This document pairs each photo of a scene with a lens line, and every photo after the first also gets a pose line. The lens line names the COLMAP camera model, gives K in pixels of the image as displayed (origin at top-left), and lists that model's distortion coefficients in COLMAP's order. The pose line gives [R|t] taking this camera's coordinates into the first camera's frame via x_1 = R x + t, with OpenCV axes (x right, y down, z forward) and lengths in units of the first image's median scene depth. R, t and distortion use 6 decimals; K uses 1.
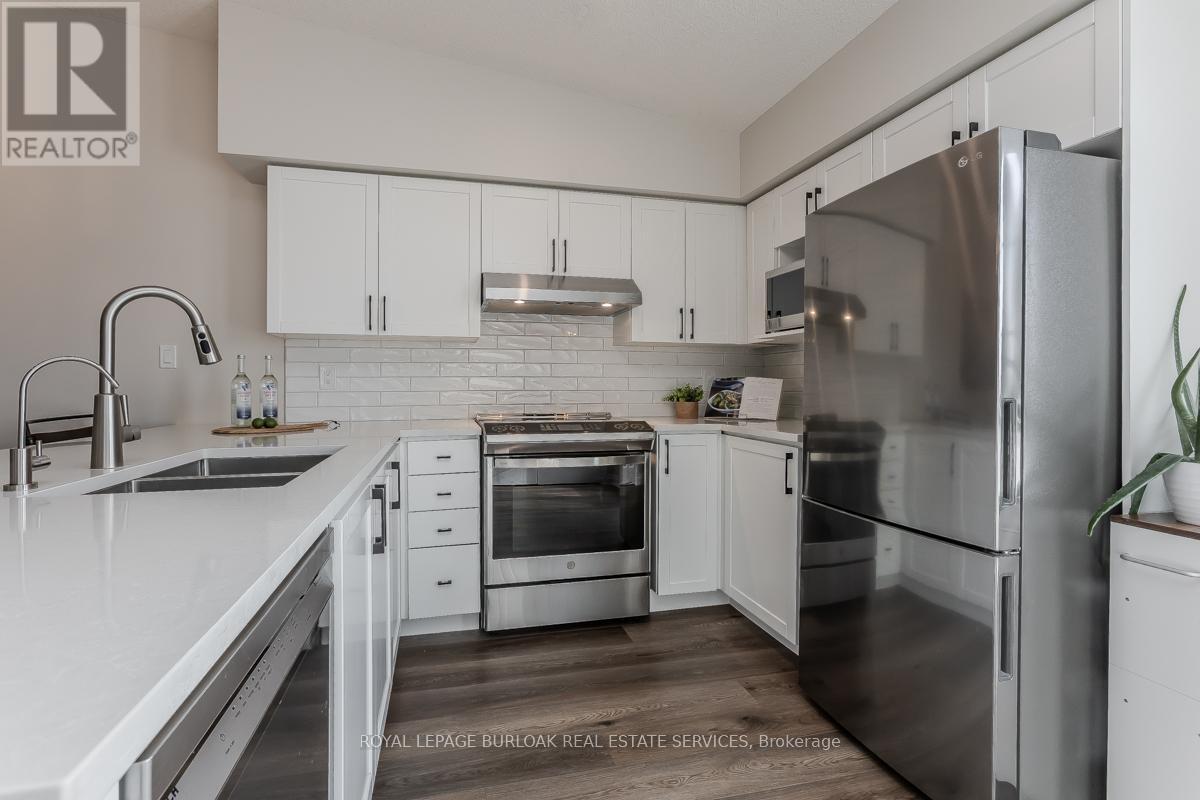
lens RADIAL K [[572.7, 0, 600.4], [0, 572.7, 398.5], [0, 0, 1]] dist [-0.013771, 0.001700]
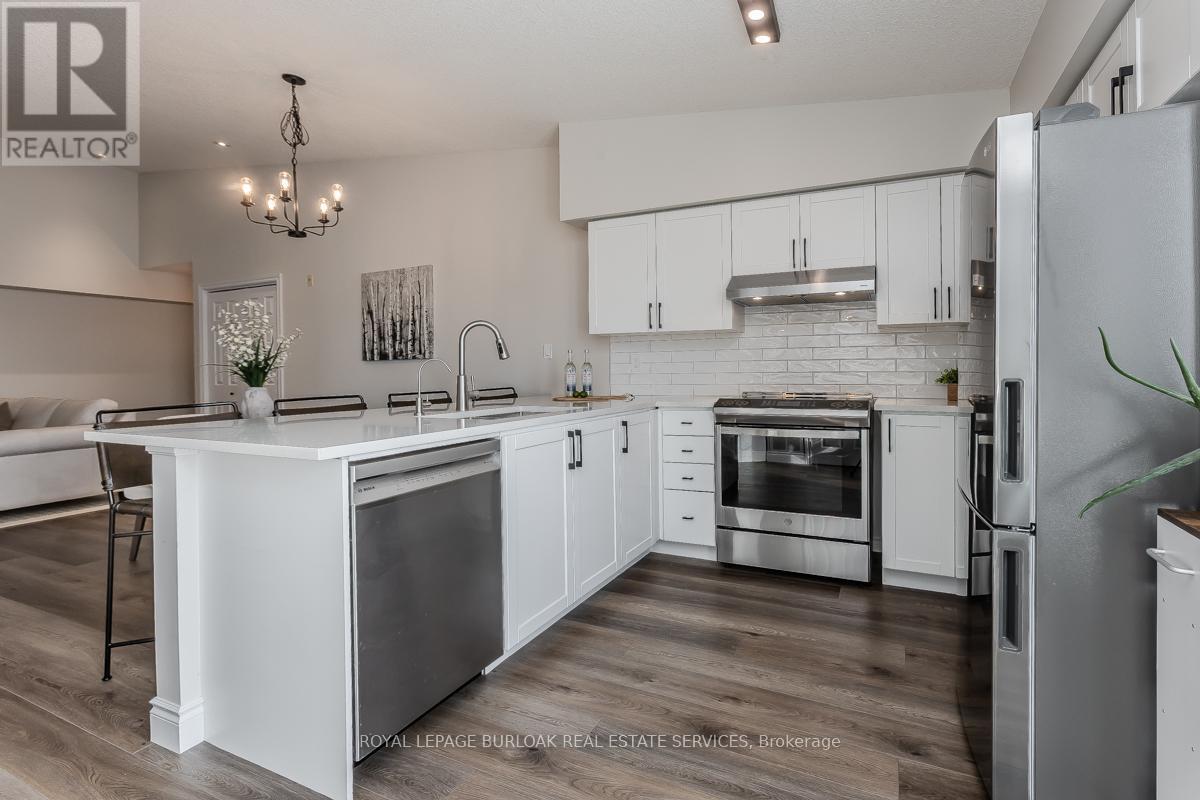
lens RADIAL K [[547.0, 0, 599.6], [0, 547.0, 390.6], [0, 0, 1]] dist [-0.005958, -0.000421]
pose [[0.780901, 0.016731, -0.624431, 0.347860], [-0.004896, 0.999774, 0.020664, 0.002584], [0.624636, -0.013080, 0.780807, -0.110632]]
